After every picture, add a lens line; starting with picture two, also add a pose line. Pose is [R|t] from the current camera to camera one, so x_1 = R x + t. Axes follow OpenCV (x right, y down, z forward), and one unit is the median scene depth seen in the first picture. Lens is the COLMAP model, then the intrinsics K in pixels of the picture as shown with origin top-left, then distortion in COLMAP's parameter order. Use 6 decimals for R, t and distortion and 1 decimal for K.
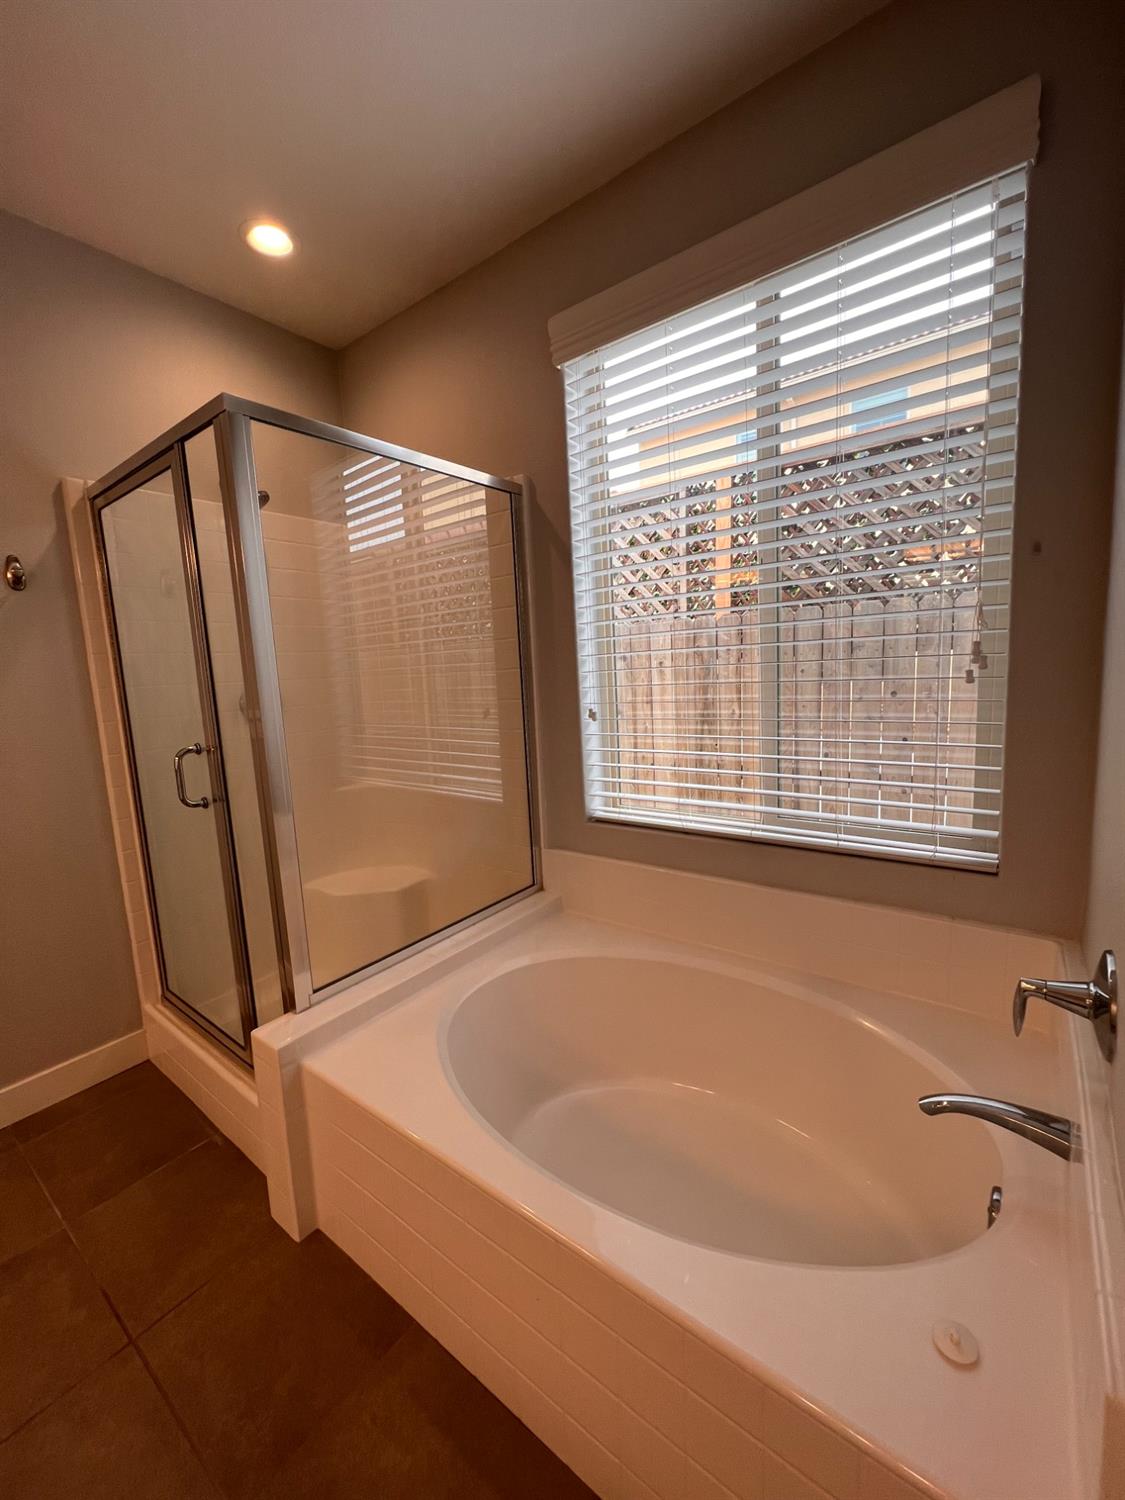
lens RADIAL K [[607.3, 0, 562.5], [0, 607.3, 750.0], [0, 0, 1]] dist [0.006789, -0.000215]
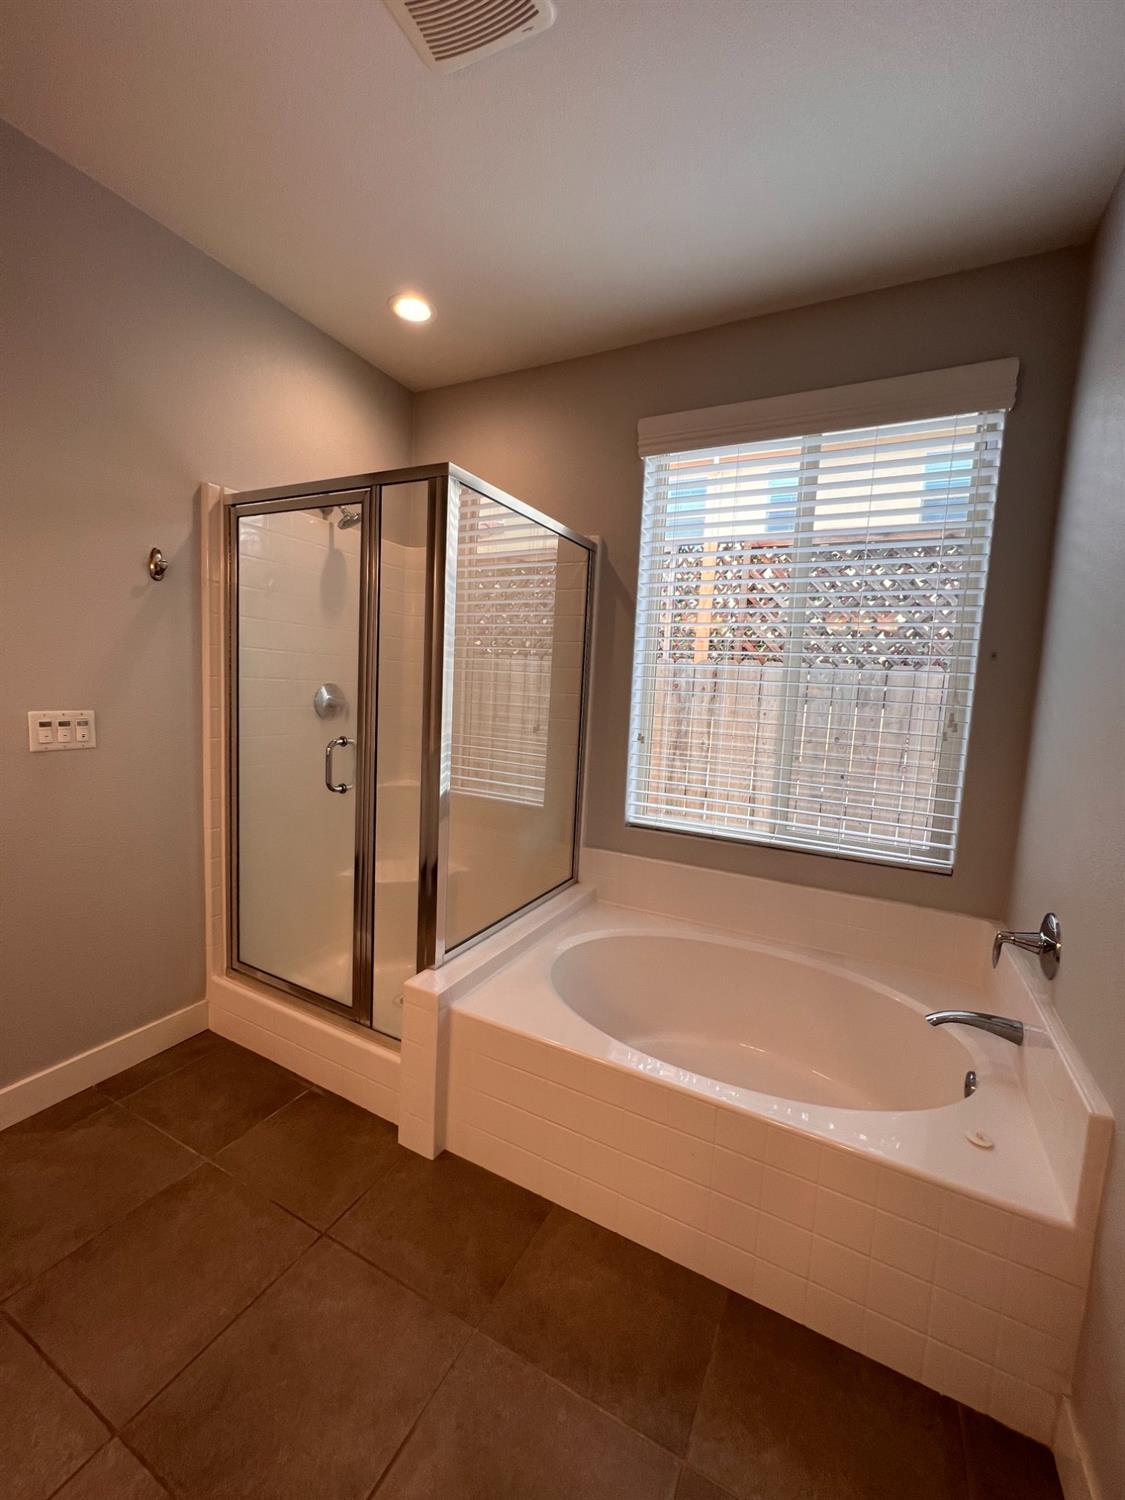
lens RADIAL K [[607.3, 0, 562.5], [0, 607.3, 750.0], [0, 0, 1]] dist [0.006789, -0.000215]
pose [[0.979235, 0.078818, 0.186779, -0.354275], [-0.073764, 0.996700, -0.033869, 0.019481], [-0.188832, 0.019388, 0.981818, -0.180269]]
